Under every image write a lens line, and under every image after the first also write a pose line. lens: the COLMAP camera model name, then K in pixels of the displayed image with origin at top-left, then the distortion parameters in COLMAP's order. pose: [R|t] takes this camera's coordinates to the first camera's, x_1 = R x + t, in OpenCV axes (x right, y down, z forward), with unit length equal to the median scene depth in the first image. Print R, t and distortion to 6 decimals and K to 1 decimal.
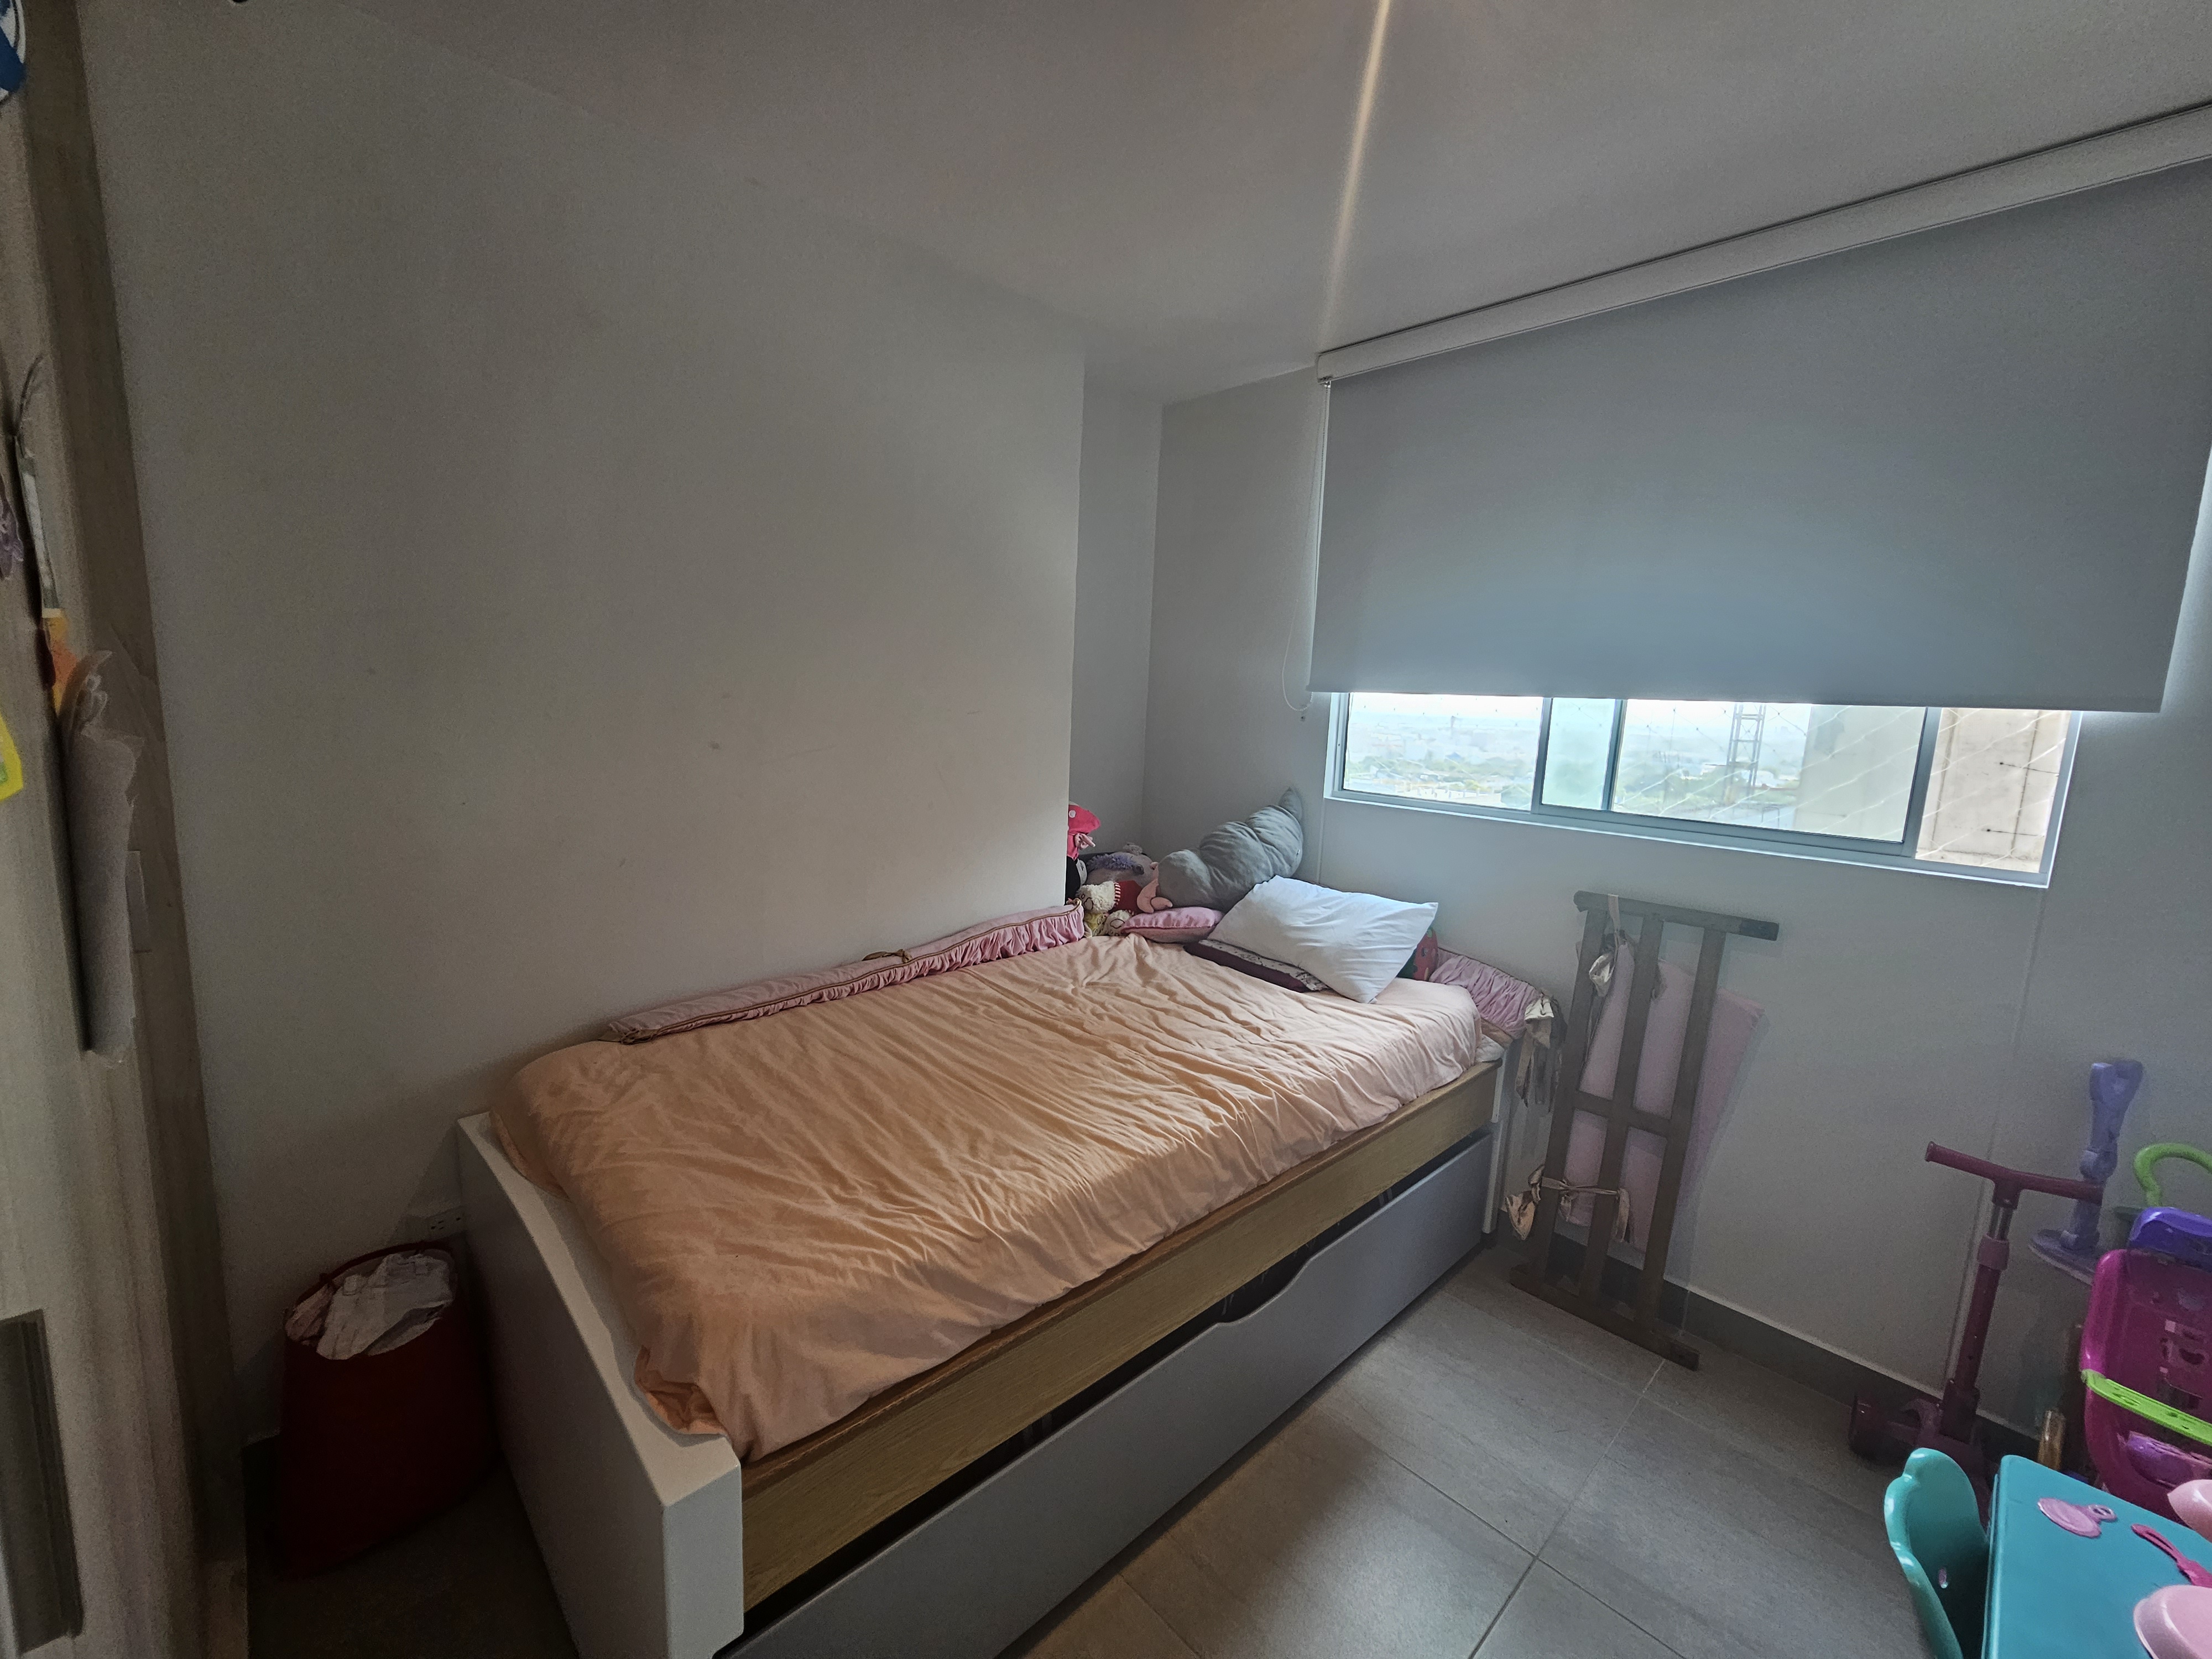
lens RADIAL K [[900.0, 0, 1102.0], [0, 900.0, 824.1], [0, 0, 1]] dist [-0.001224, 0.000039]
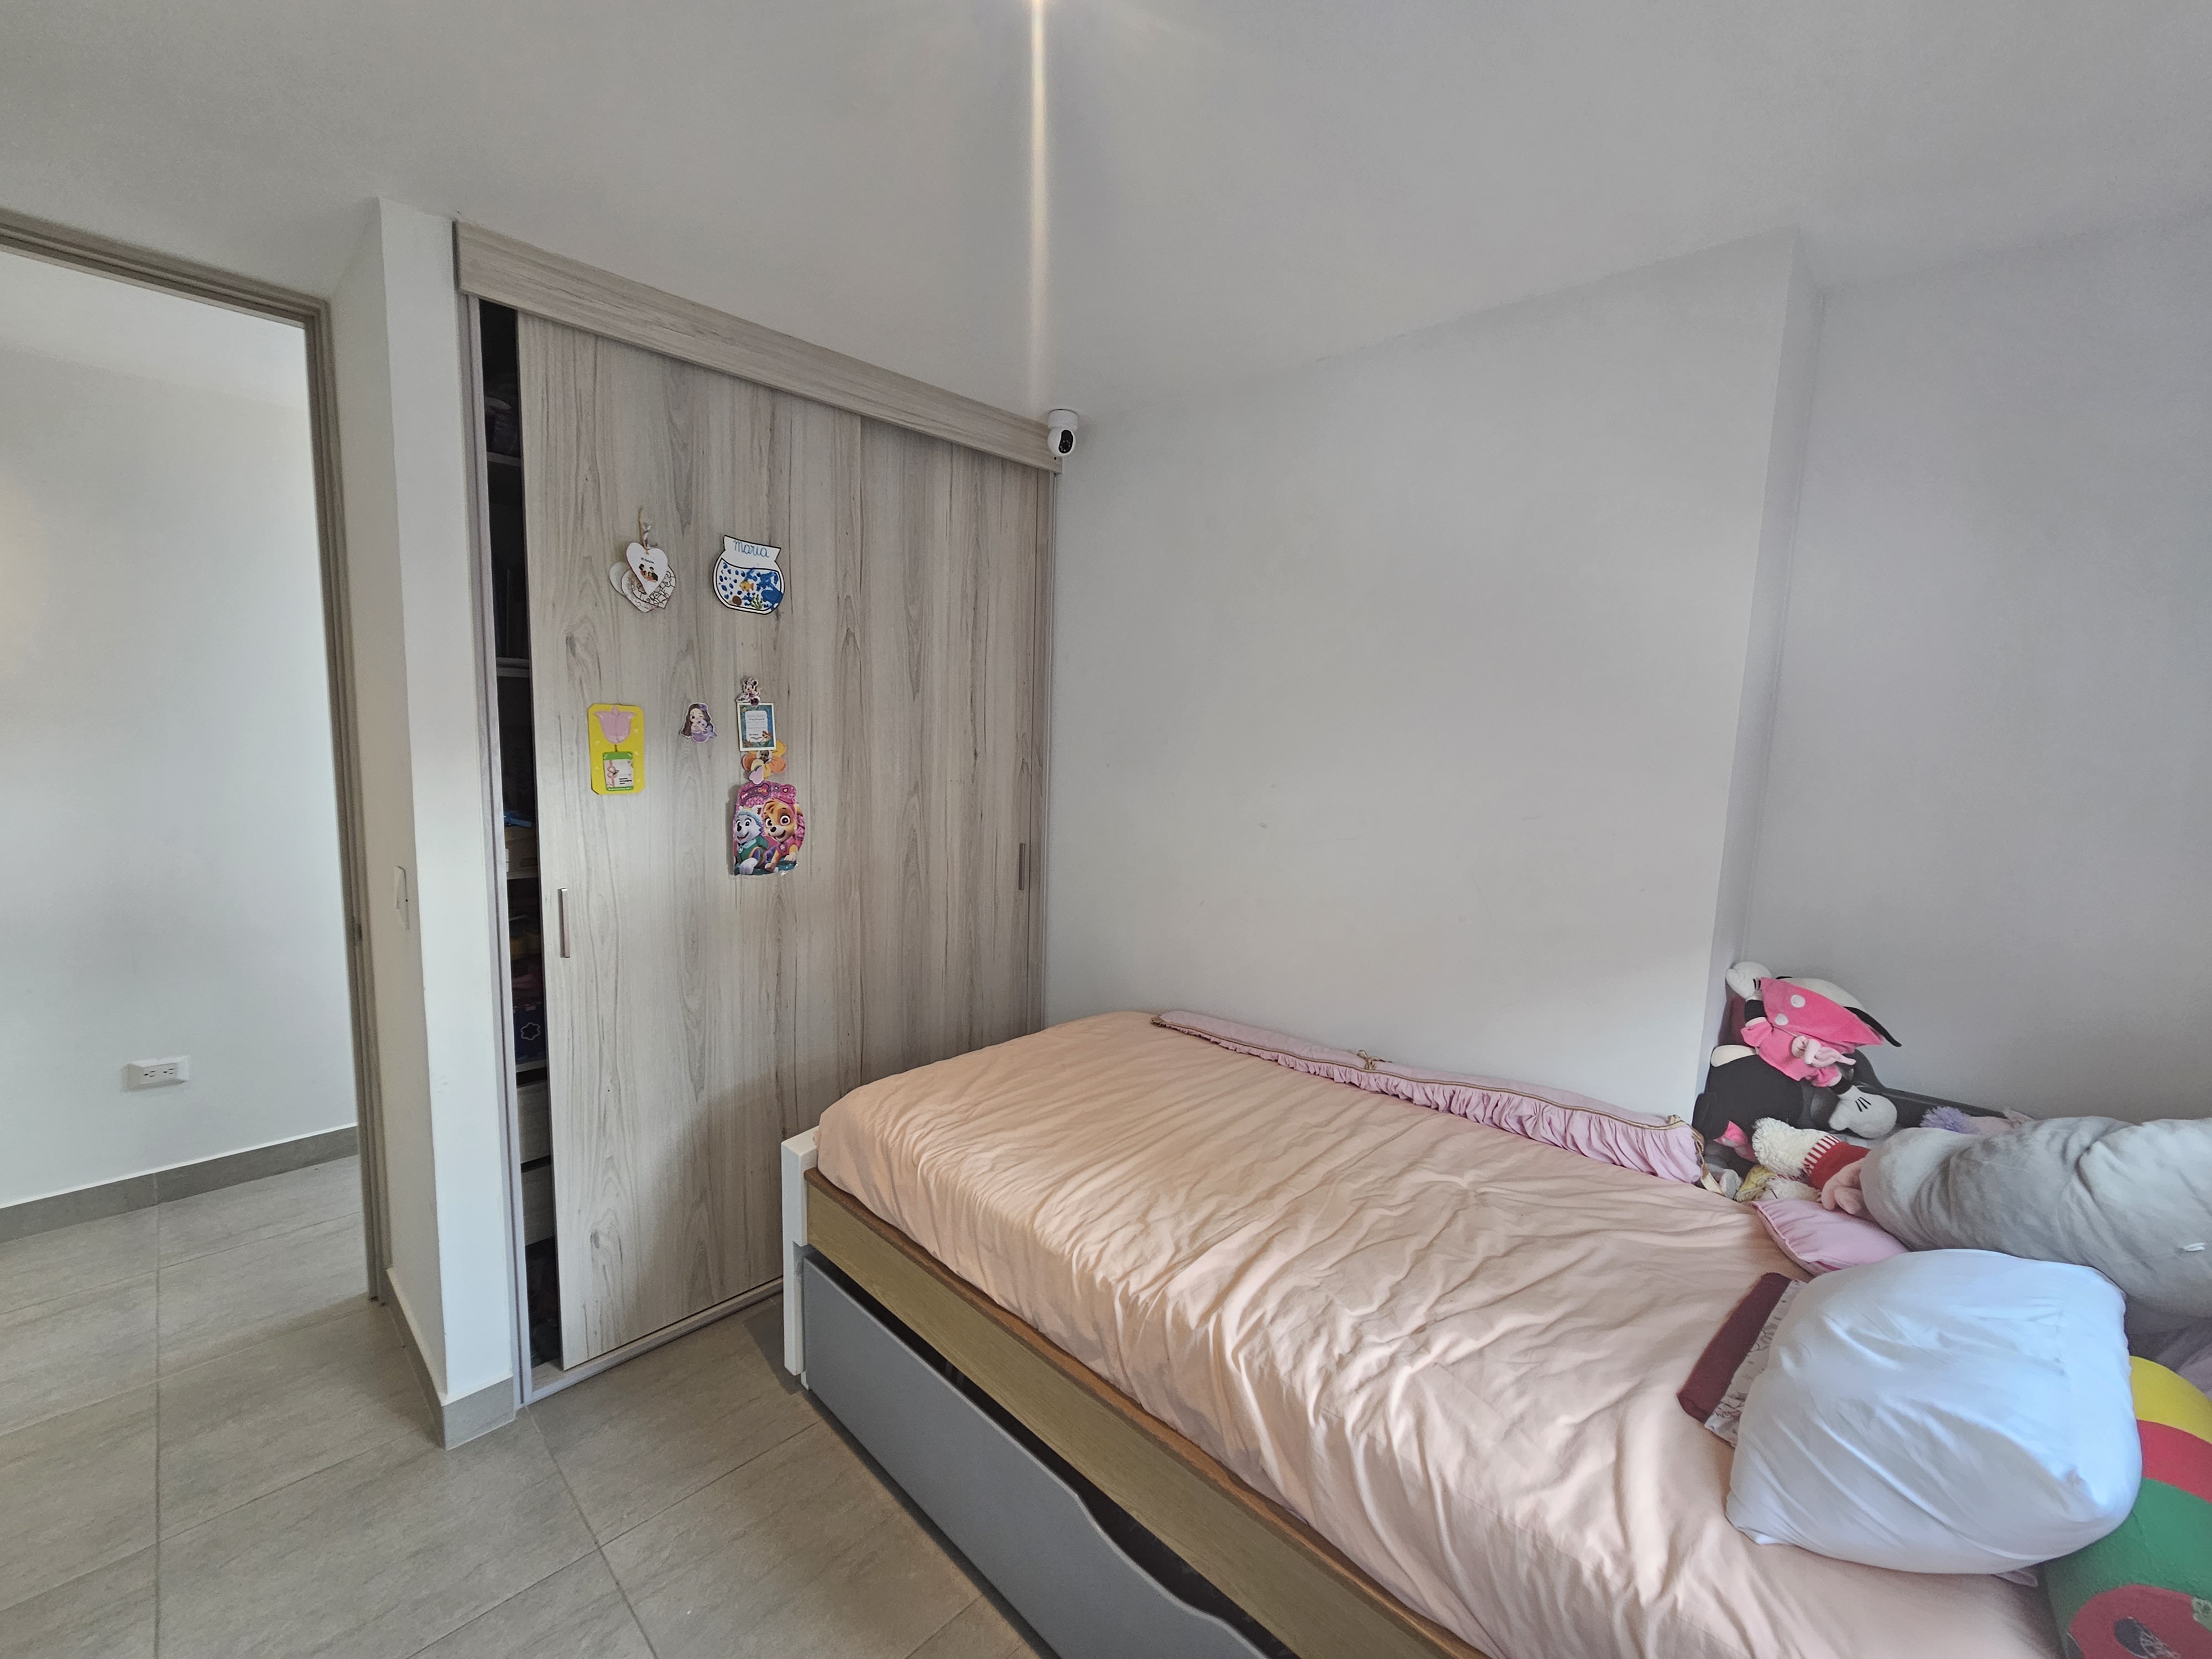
lens RADIAL K [[907.1, 0, 1106.8], [0, 907.1, 832.3], [0, 0, 1]] dist [-0.000887, -0.000224]
pose [[0.050749, 0.076107, -0.995807, 0.878111], [-0.170362, 0.983138, 0.066456, -0.136641], [0.984074, 0.166276, 0.062859, 0.783786]]
